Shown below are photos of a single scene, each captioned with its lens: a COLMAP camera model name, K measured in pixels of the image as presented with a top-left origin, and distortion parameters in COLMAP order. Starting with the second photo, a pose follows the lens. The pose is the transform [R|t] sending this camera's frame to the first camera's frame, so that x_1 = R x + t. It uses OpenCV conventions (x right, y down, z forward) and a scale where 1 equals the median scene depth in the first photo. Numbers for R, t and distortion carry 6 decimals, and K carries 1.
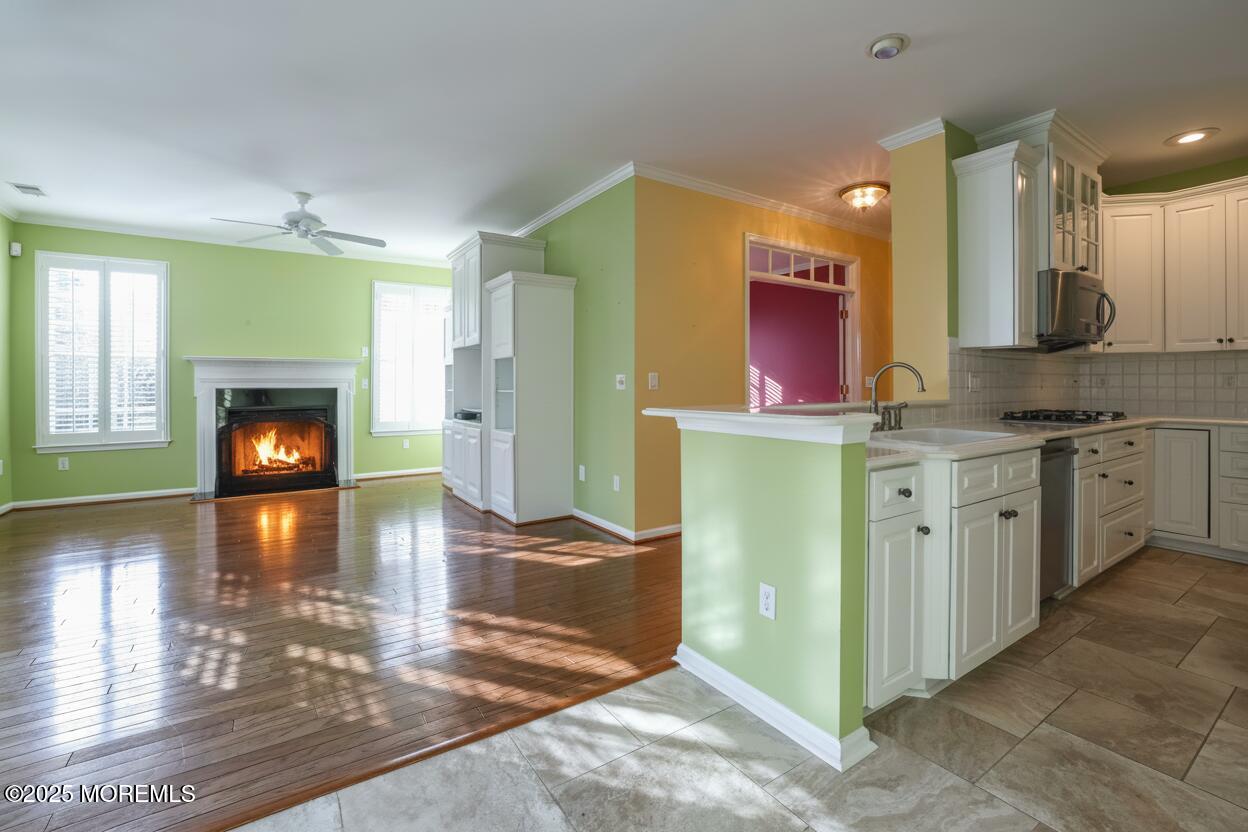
lens RADIAL K [[546.6, 0, 634.7], [0, 546.6, 382.4], [0, 0, 1]] dist [-0.042000, 0.013273]
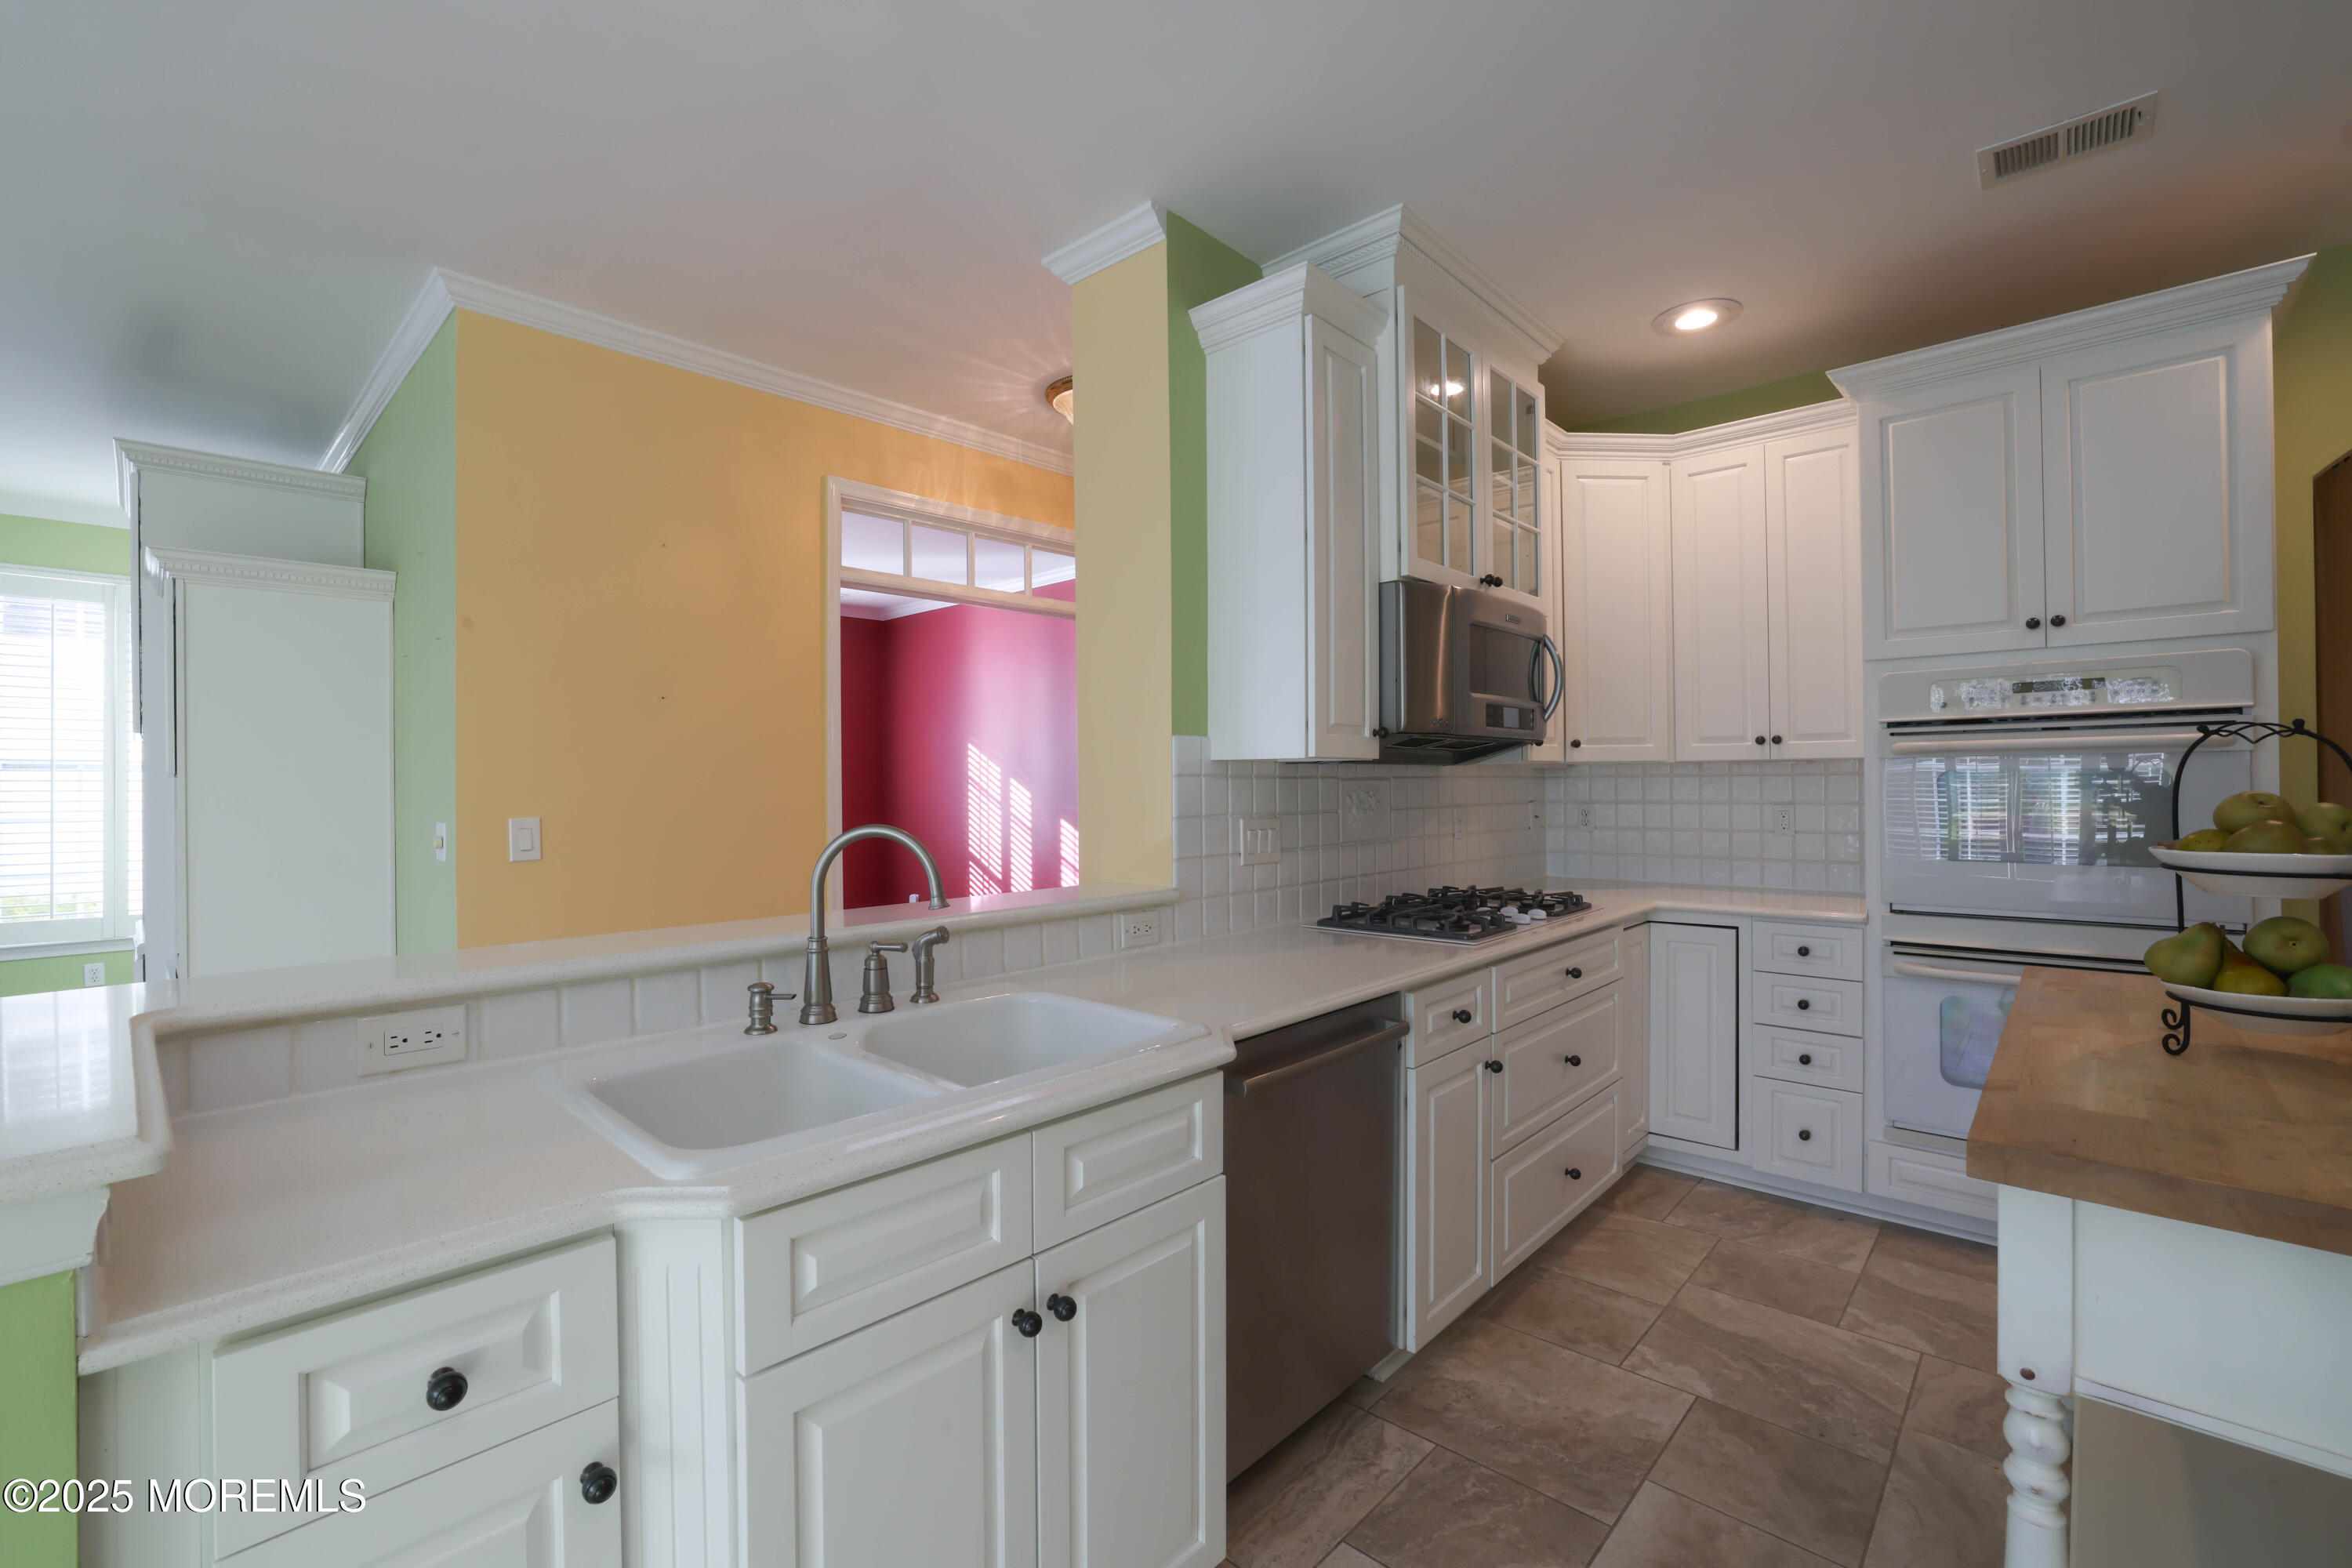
lens RADIAL K [[1008.1, 0, 1176.0], [0, 1008.1, 784.0], [0, 0, 1]] dist [-0.057724, 0.024743]
pose [[0.973419, -0.007198, 0.228919, 0.294589], [0.007161, 0.999974, 0.000993, -0.034584], [-0.228920, 0.000673, 0.973445, 0.184072]]
